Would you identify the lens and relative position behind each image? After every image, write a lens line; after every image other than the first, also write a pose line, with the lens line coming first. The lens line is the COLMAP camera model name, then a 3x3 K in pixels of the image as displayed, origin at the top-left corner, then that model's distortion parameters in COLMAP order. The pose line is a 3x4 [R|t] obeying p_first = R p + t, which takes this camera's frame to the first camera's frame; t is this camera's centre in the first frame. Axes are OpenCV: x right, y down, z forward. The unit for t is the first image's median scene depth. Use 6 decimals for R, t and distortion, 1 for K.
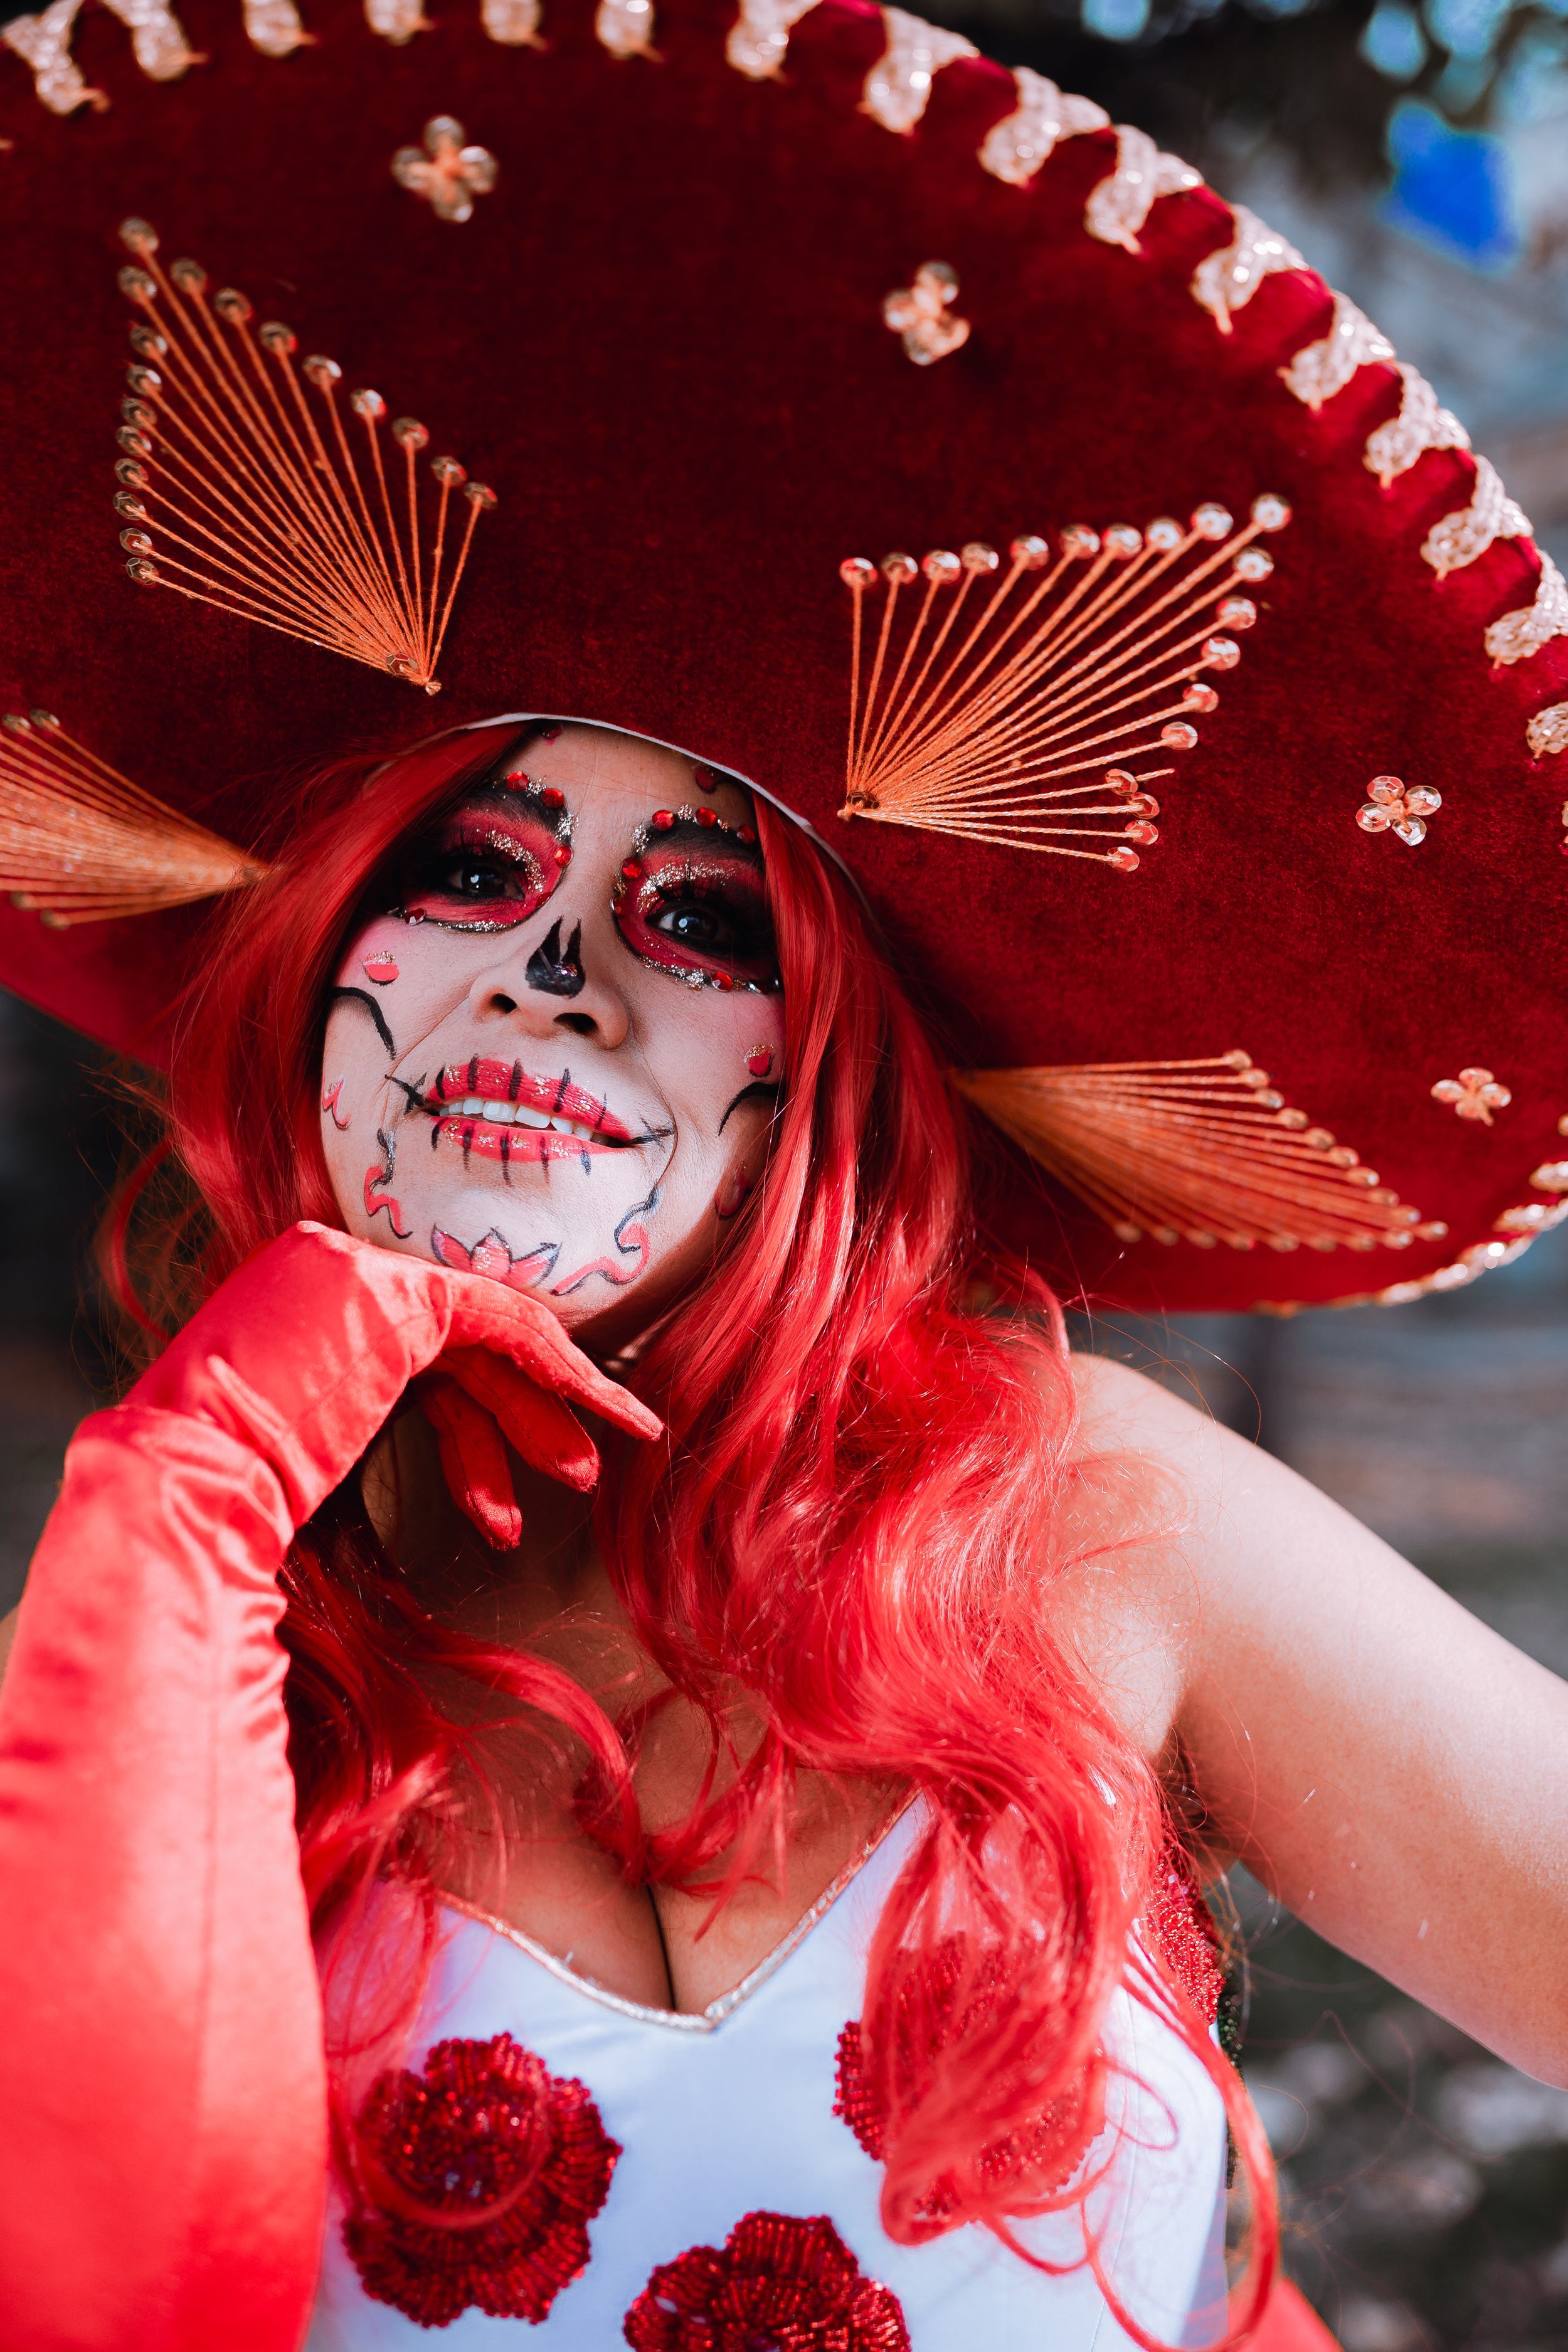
lens RADIAL K [[2312.2, 0, 784.0], [0, 2312.2, 1176.0], [0, 0, 1]] dist [-0.021780, 0.003694]
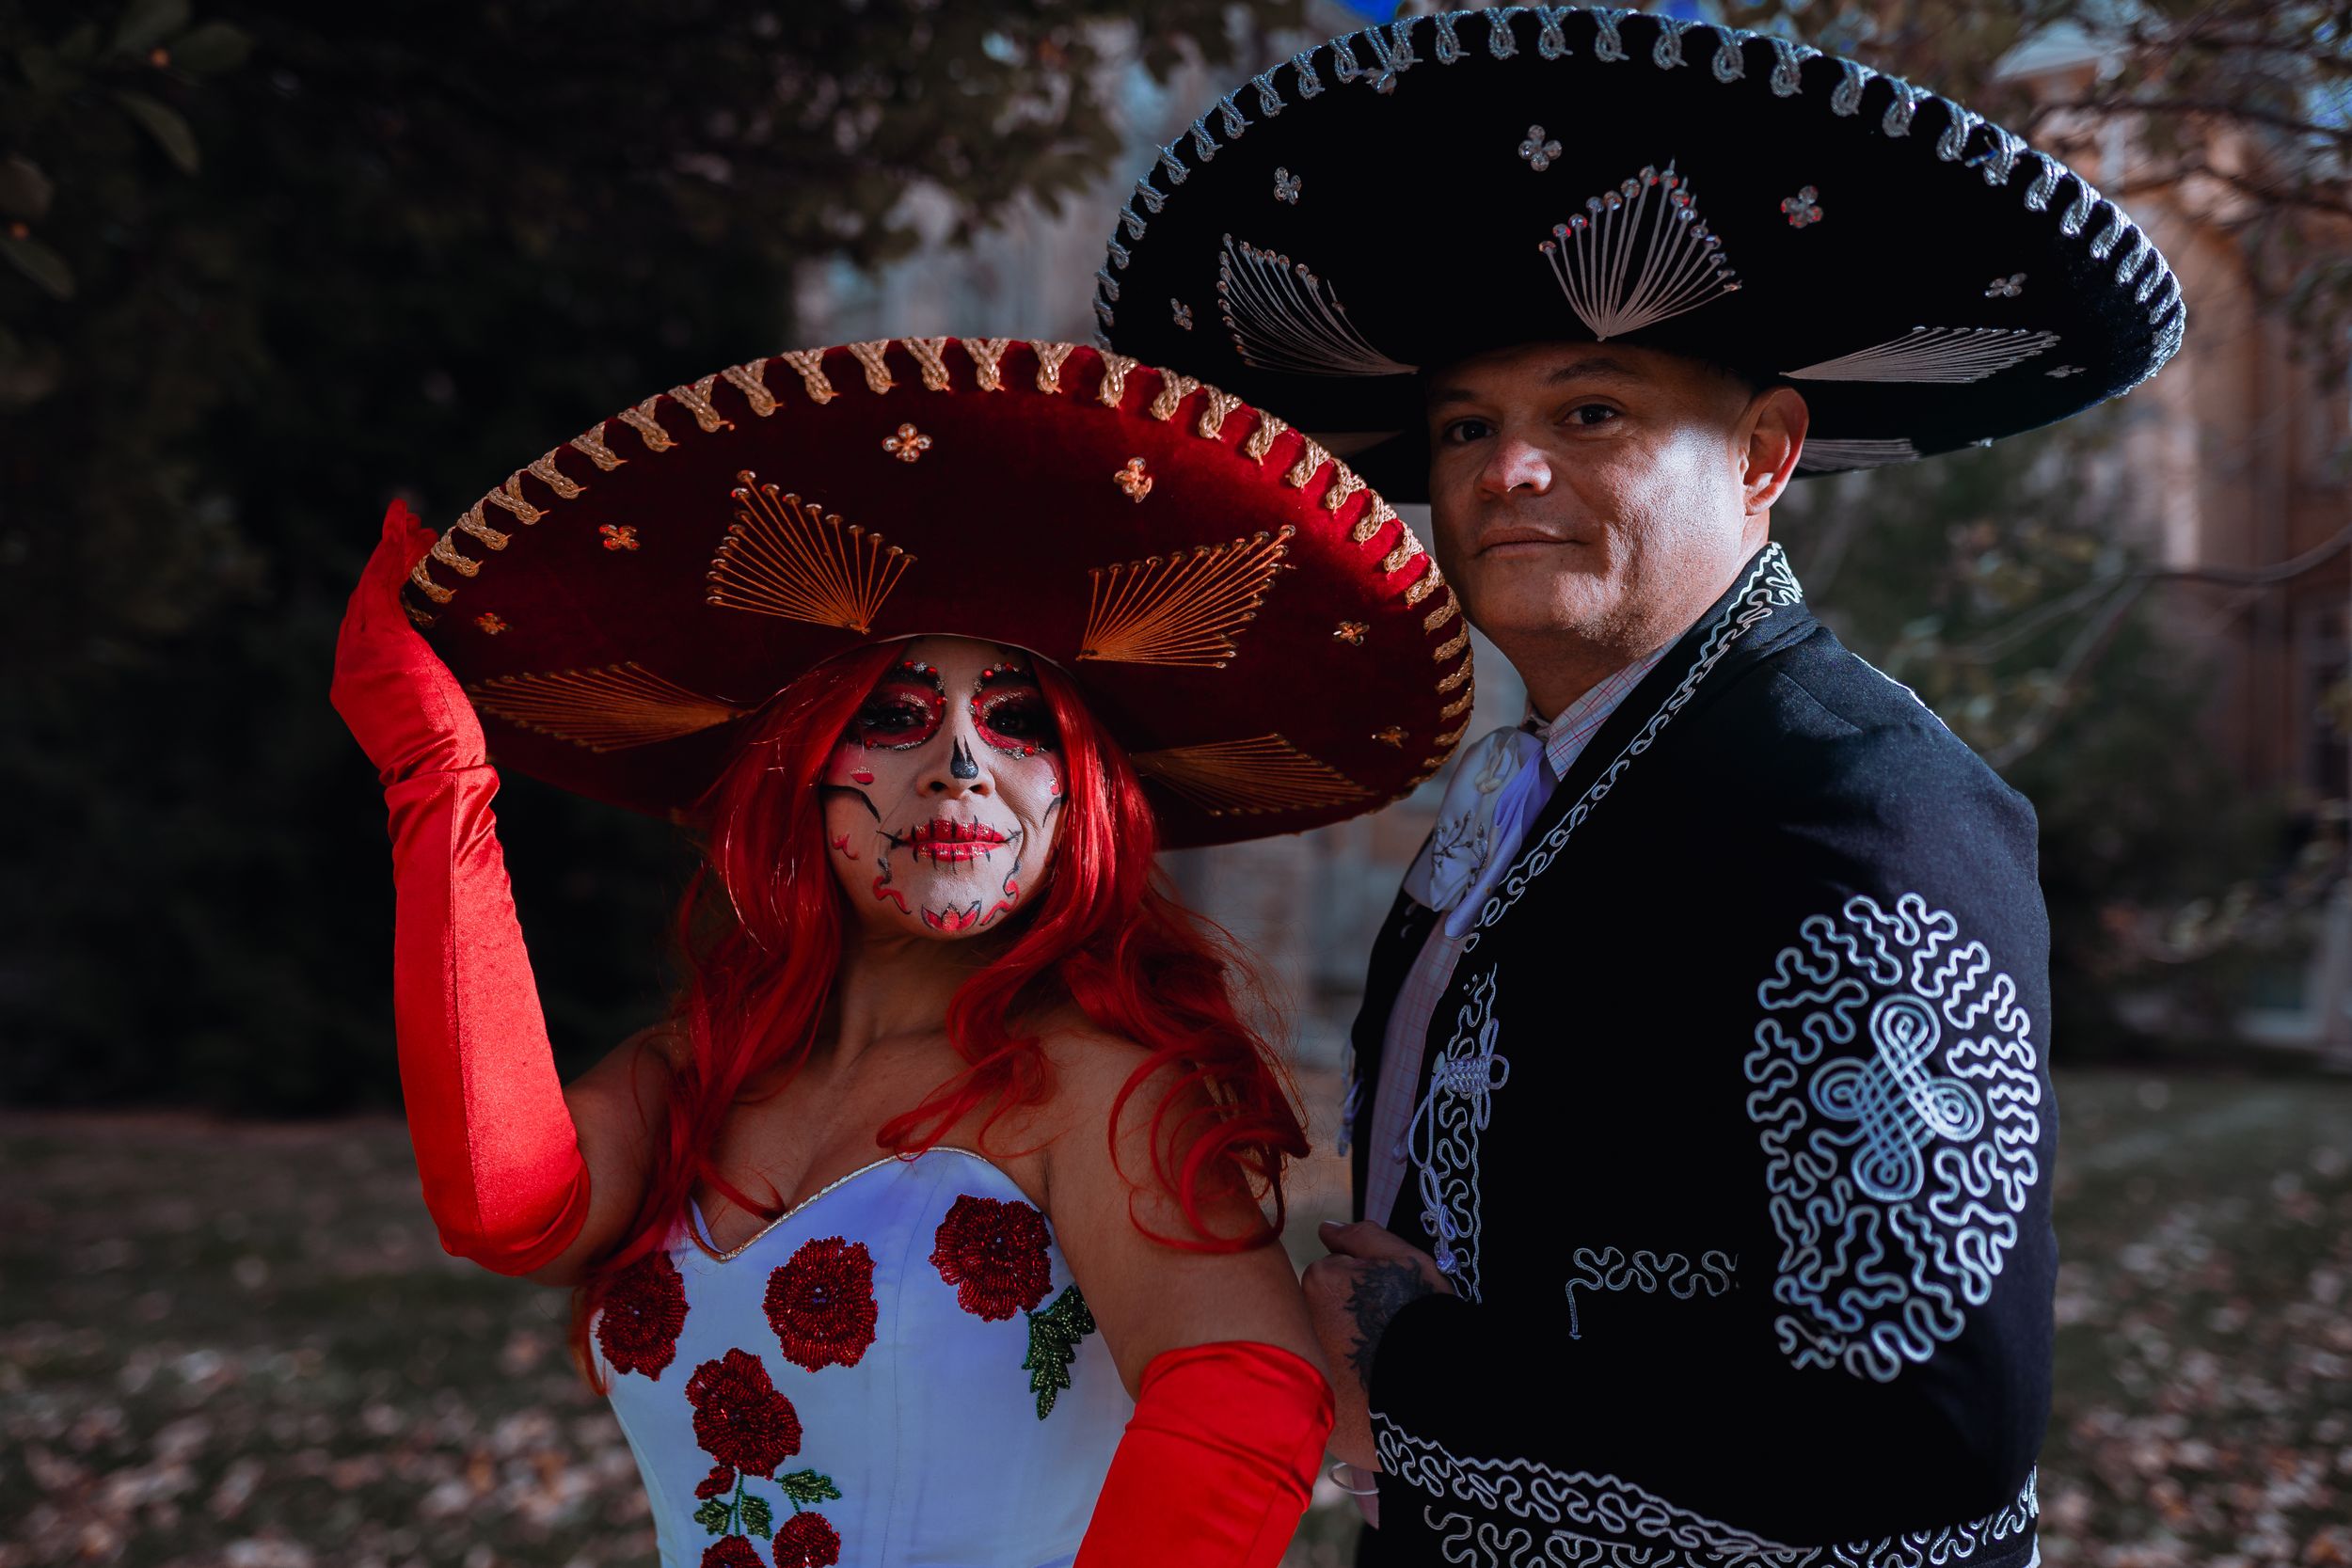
lens RADIAL K [[2264.3, 0, 1176.0], [0, 2264.3, 784.0], [0, 0, 1]] dist [0.154833, 0.017486]
pose [[0.954686, -0.179338, 0.237514, -0.387381], [0.149873, 0.979178, 0.136928, -0.314225], [-0.257125, -0.095126, 0.961685, -0.932865]]
